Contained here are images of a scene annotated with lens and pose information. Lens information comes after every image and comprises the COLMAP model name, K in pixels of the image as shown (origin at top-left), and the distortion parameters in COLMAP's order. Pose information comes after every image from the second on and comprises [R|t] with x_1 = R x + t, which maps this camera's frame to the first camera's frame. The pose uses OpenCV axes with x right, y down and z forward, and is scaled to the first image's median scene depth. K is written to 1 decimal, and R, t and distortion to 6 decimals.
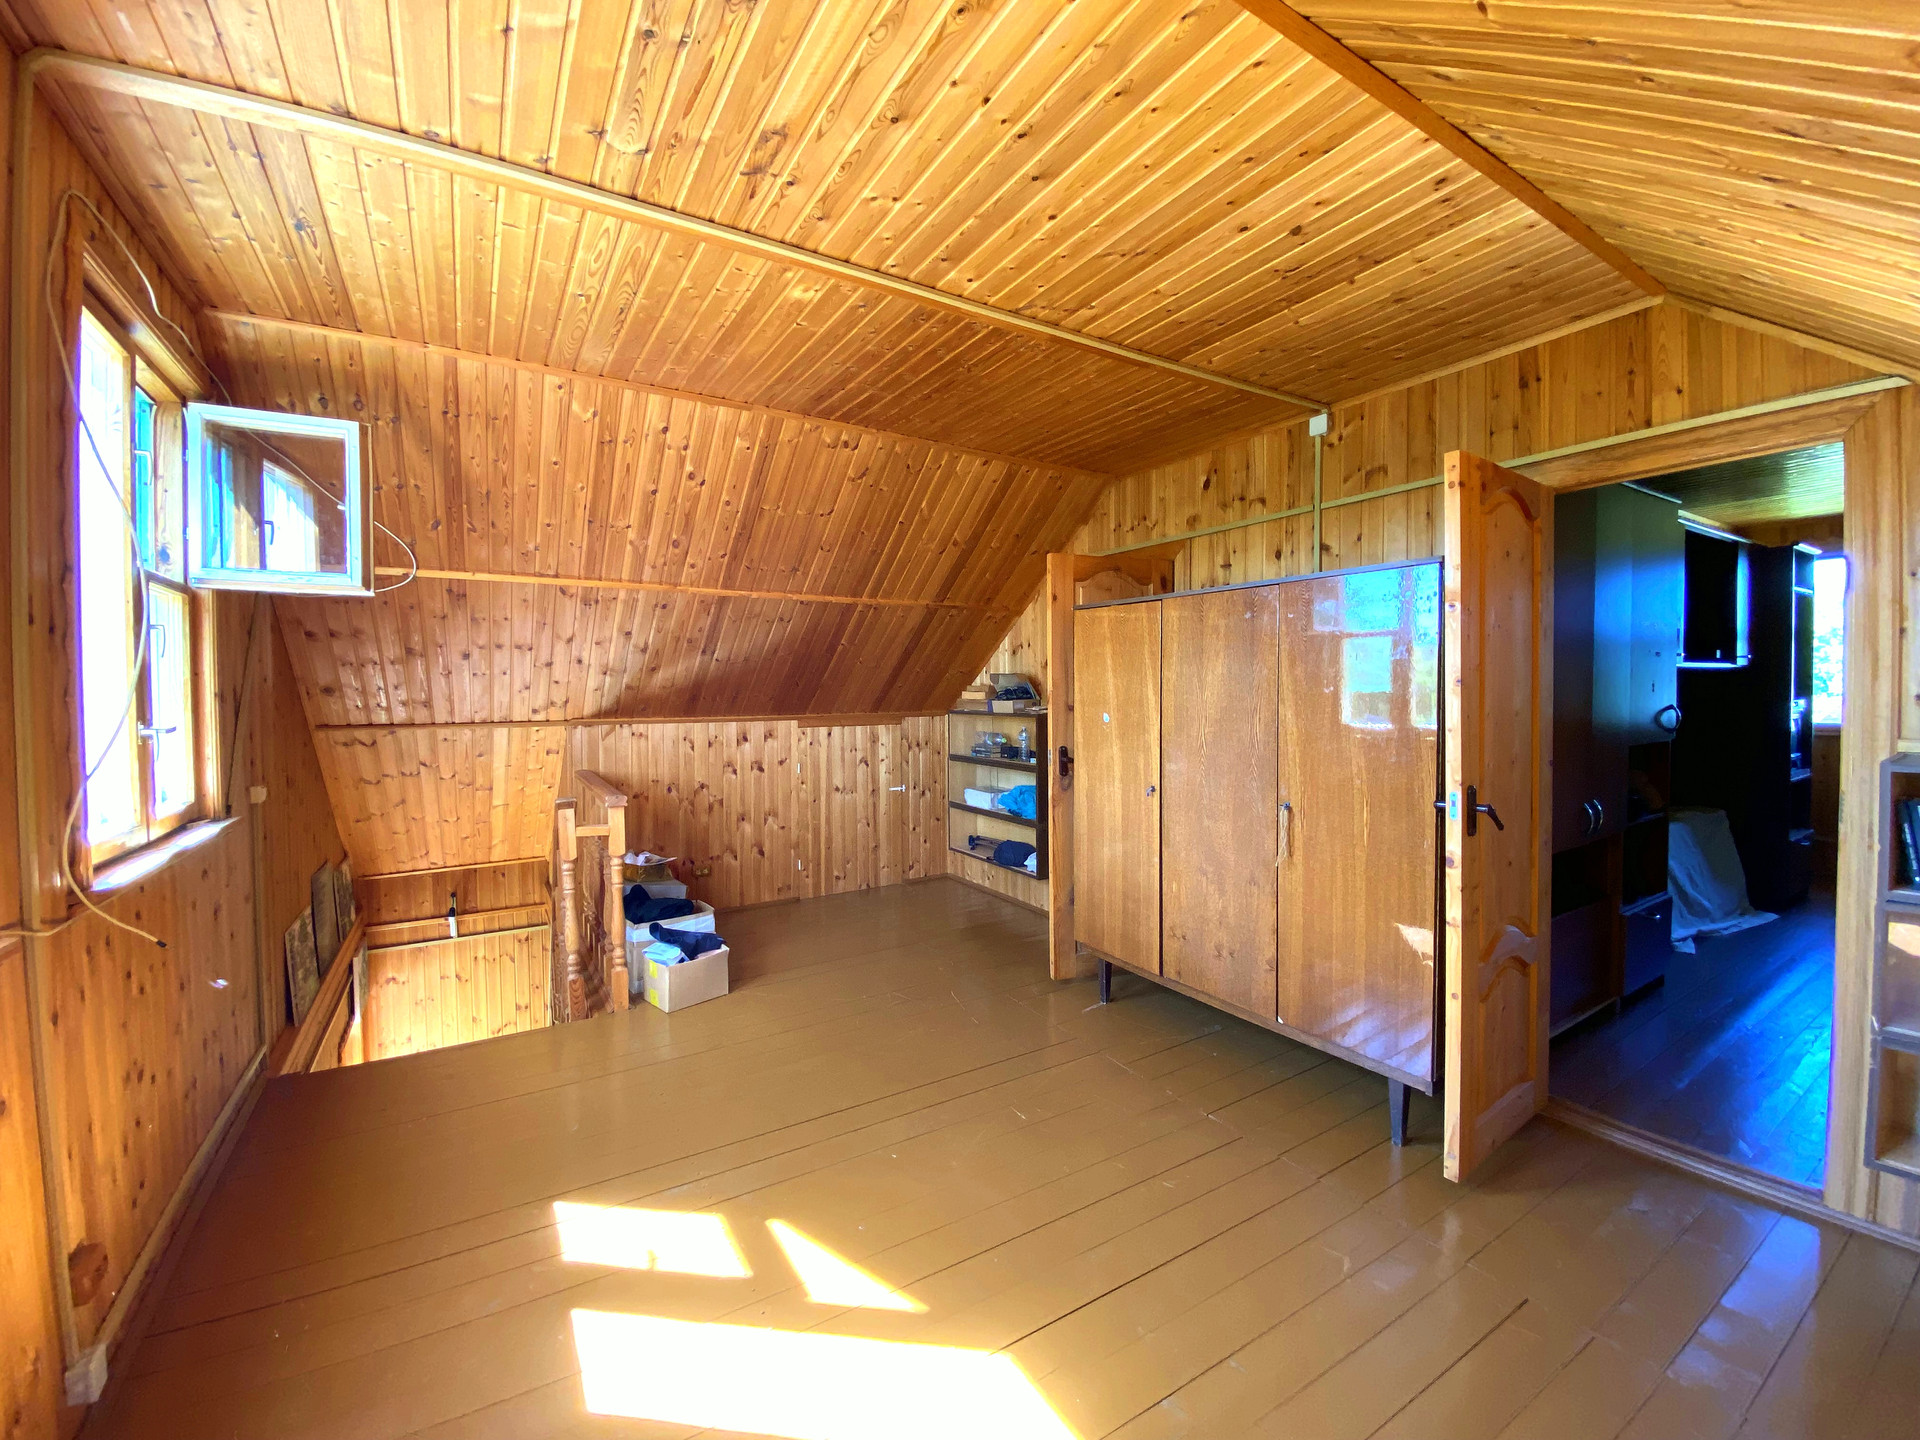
lens RADIAL K [[781.1, 0, 945.3], [0, 781.1, 706.4], [0, 0, 1]] dist [-0.031931, -0.005684]
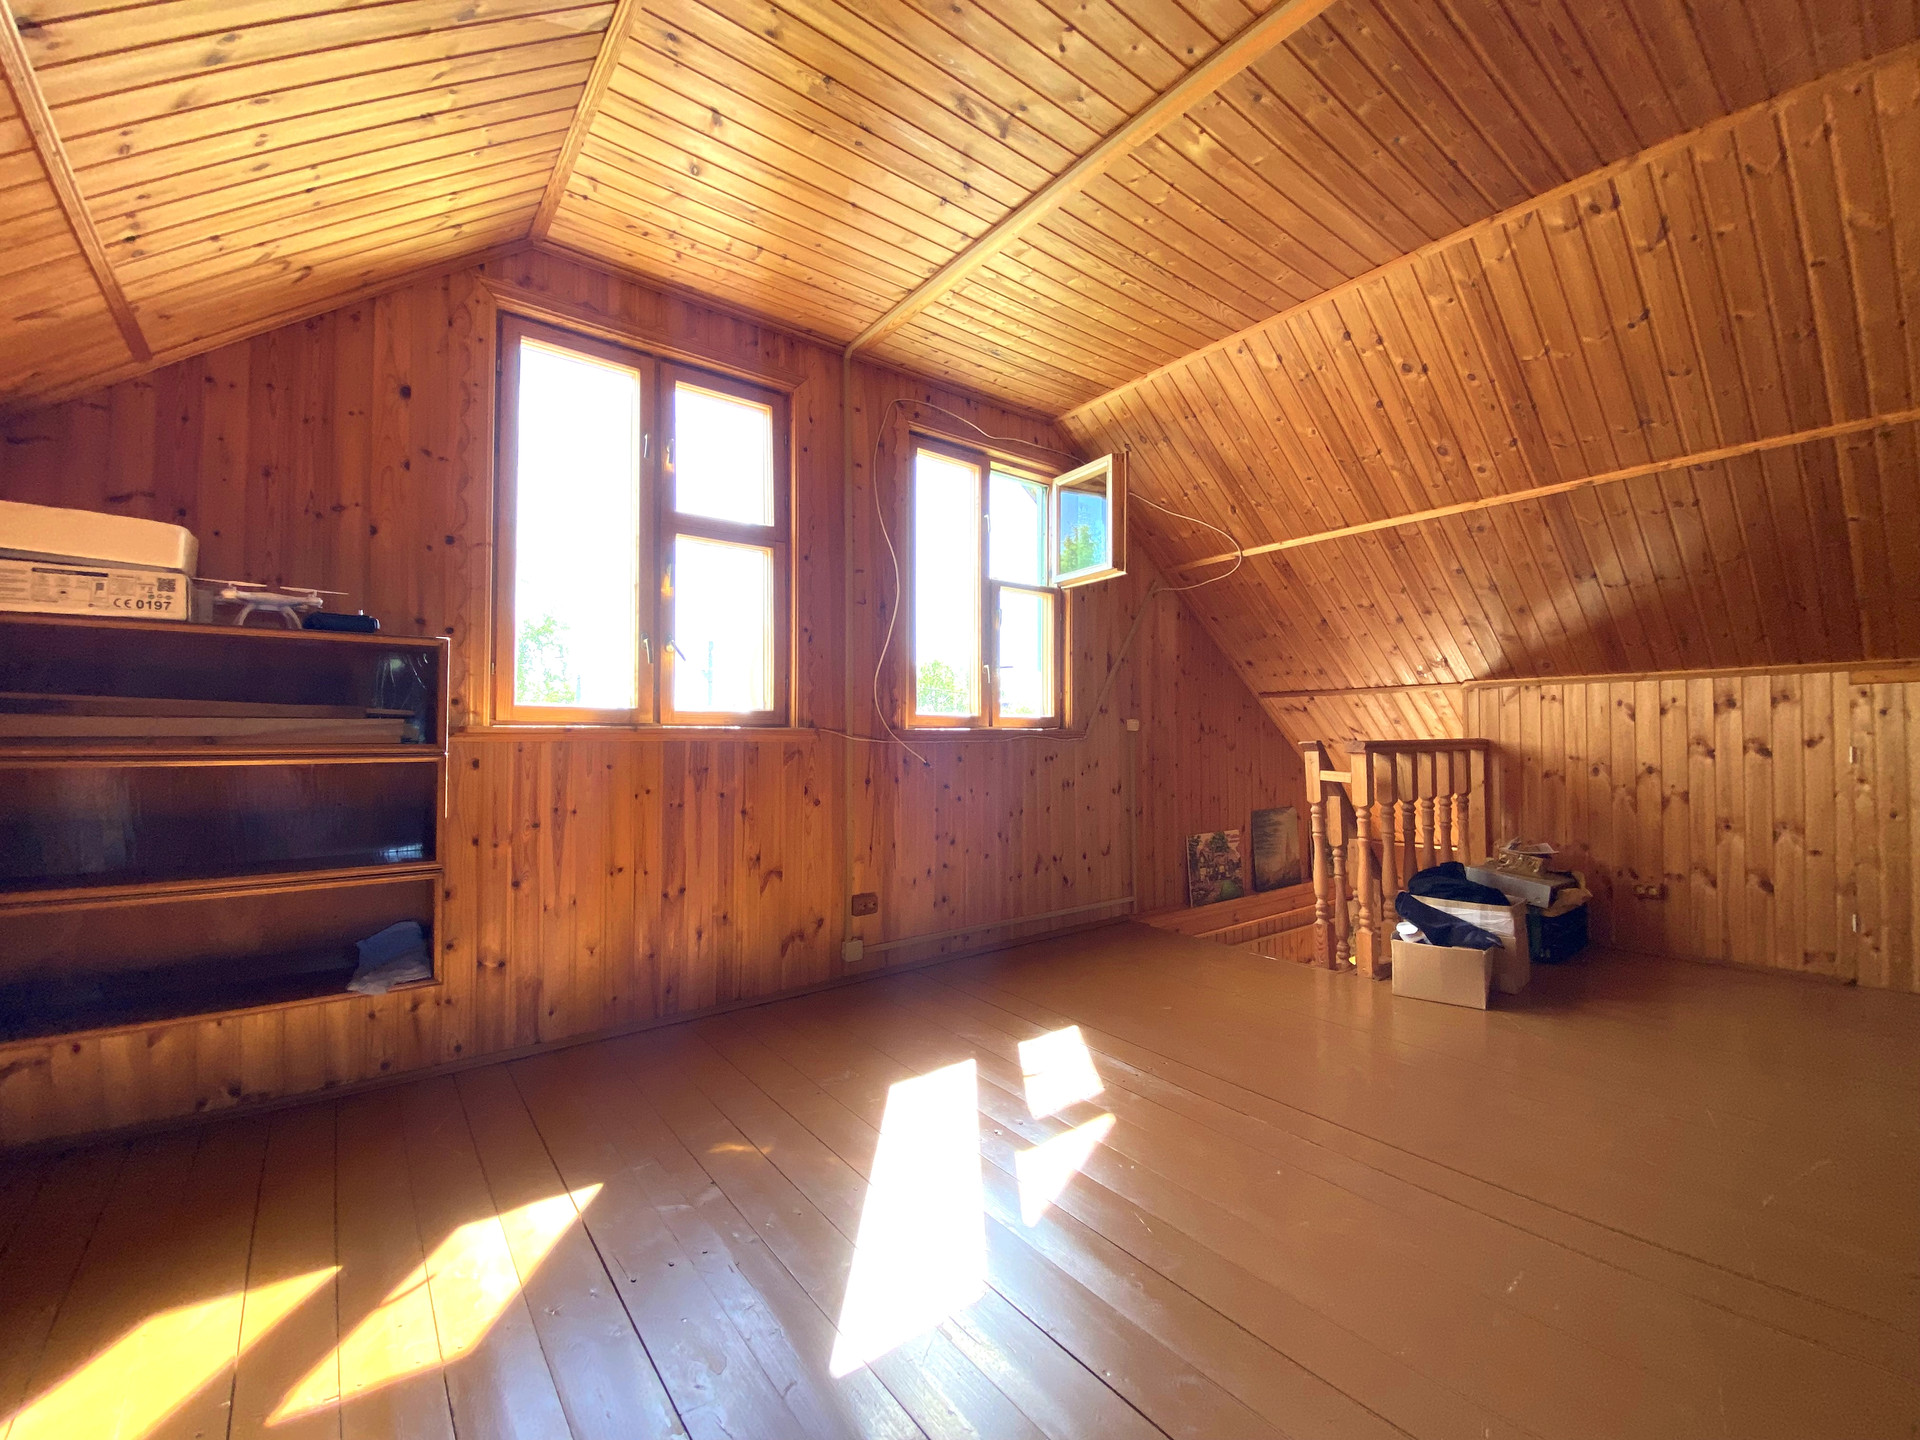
lens RADIAL K [[781.1, 0, 974.2], [0, 781.1, 729.3], [0, 0, 1]] dist [-0.031931, -0.005684]
pose [[0.069889, -0.007974, -0.997523, 0.609488], [-0.017364, 0.999807, -0.009209, 0.149202], [0.997404, 0.017965, 0.069737, 0.605740]]
